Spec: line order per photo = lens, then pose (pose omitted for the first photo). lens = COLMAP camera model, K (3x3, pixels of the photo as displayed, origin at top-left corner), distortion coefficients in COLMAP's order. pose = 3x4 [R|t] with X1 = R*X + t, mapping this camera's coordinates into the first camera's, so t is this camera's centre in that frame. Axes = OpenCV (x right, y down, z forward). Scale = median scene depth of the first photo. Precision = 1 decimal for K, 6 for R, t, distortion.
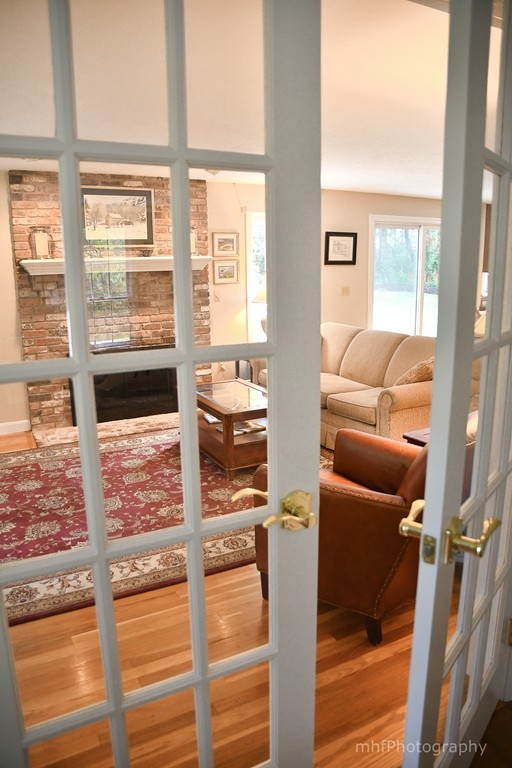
lens RADIAL K [[541.8, 0, 259.3], [0, 541.8, 382.8], [0, 0, 1]] dist [-0.108900, 0.030236]
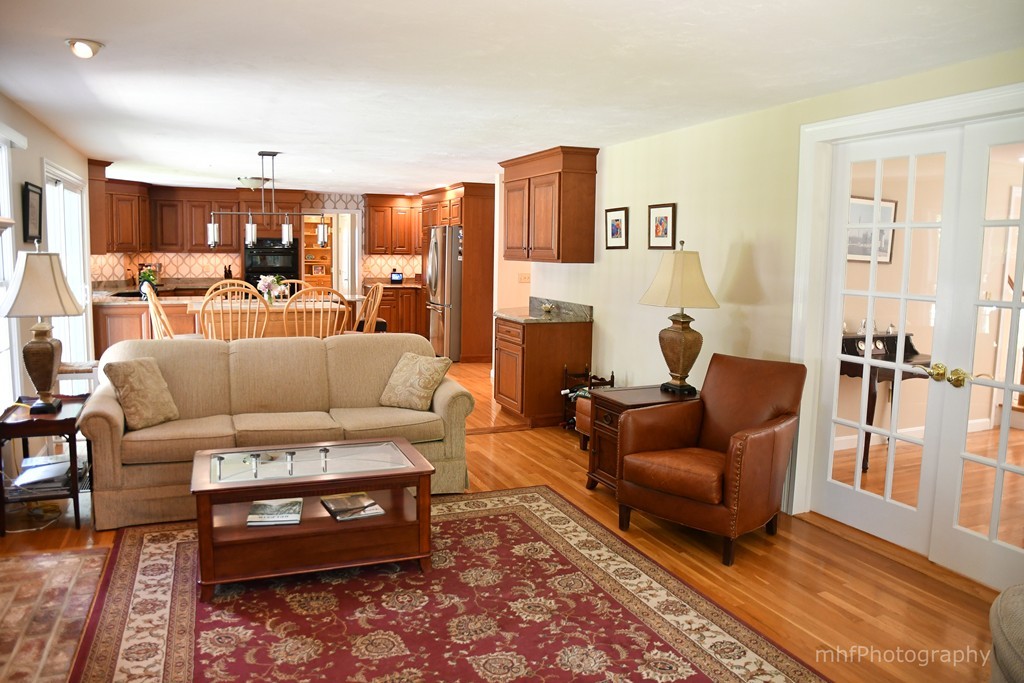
lens RADIAL K [[722.4, 0, 512.4], [0, 722.4, 338.9], [0, 0, 1]] dist [-0.108900, 0.030236]
pose [[0.090491, -0.100509, 0.990813, -0.928569], [0.189248, 0.978501, 0.081976, -0.153190], [-0.977751, 0.180092, 0.107567, 0.810601]]
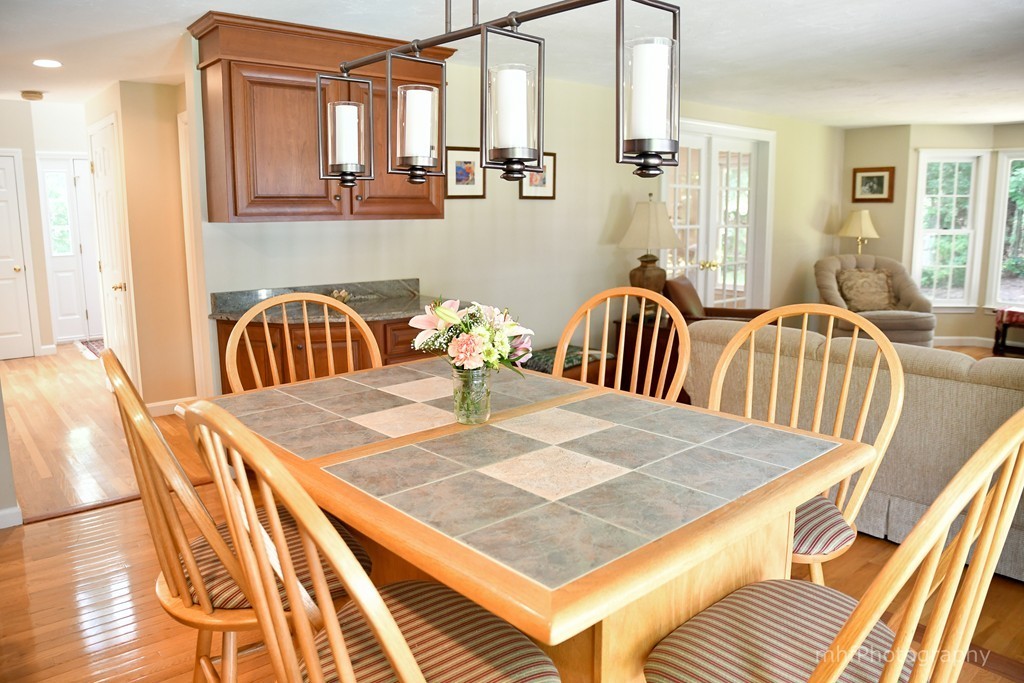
lens RADIAL K [[722.4, 0, 511.4], [0, 722.4, 340.2], [0, 0, 1]] dist [-0.108900, 0.030236]
pose [[-0.974078, 0.058770, -0.218446, 0.399674], [-0.028235, 0.926525, 0.375171, -0.347890], [0.224445, 0.371614, -0.900848, 1.658900]]
